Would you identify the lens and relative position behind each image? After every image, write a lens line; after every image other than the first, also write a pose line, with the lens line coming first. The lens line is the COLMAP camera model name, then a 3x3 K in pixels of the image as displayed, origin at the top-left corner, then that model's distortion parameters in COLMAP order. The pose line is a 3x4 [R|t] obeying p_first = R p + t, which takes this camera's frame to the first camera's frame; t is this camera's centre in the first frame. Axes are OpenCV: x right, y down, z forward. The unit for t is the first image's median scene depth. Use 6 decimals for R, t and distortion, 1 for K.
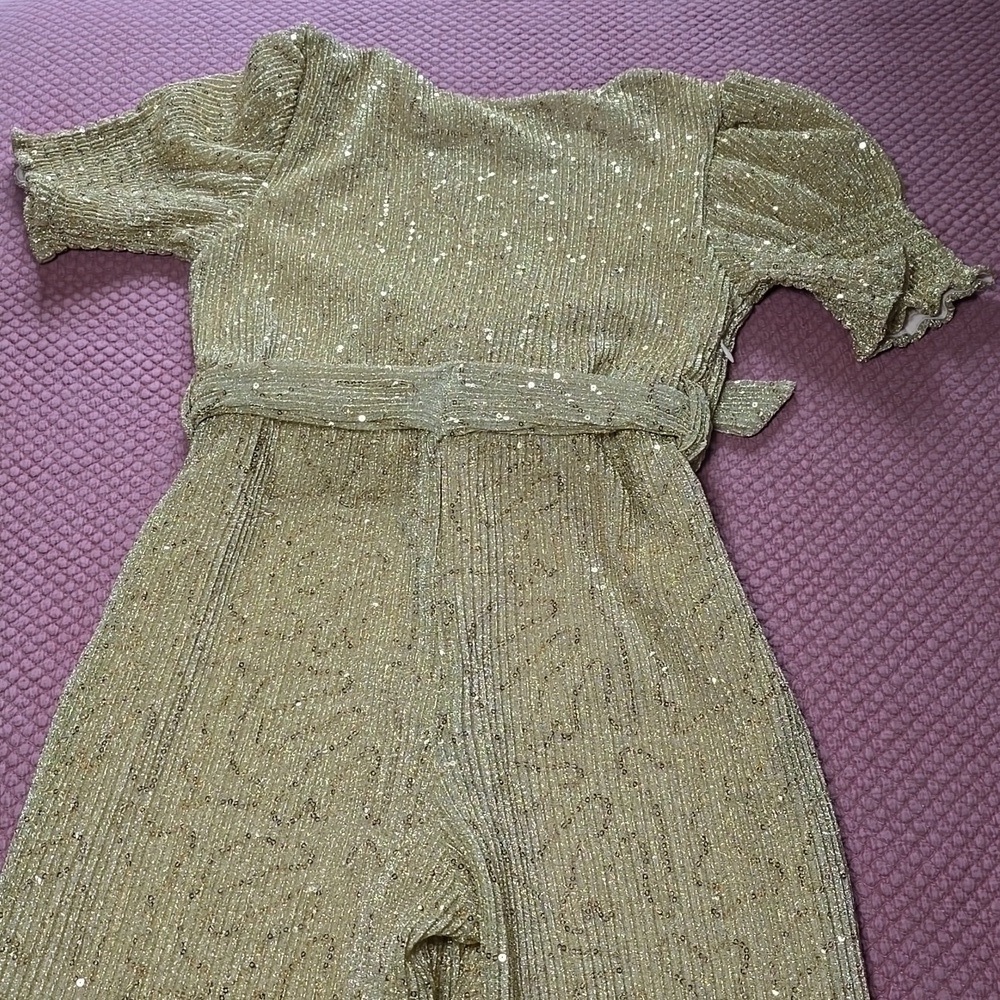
lens RADIAL K [[1293.6, 0, 500.0], [0, 1293.6, 500.0], [0, 0, 1]] dist [0.105330, -0.261813]
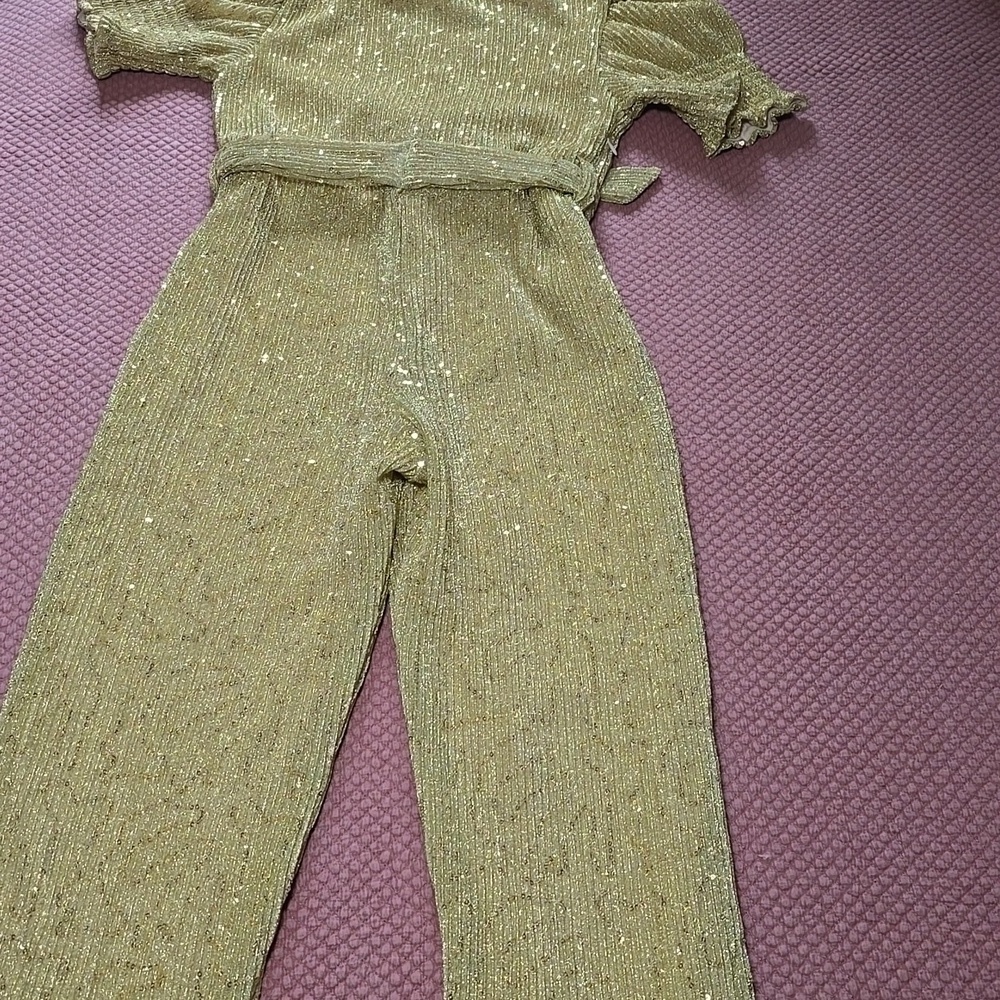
lens RADIAL K [[1293.6, 0, 500.0], [0, 1293.6, 500.0], [0, 0, 1]] dist [0.105330, -0.261813]
pose [[0.999095, 0.011425, 0.040964, 0.005873], [-0.009814, 0.999179, -0.039298, 0.318692], [-0.041379, 0.038861, 0.998388, -0.354049]]
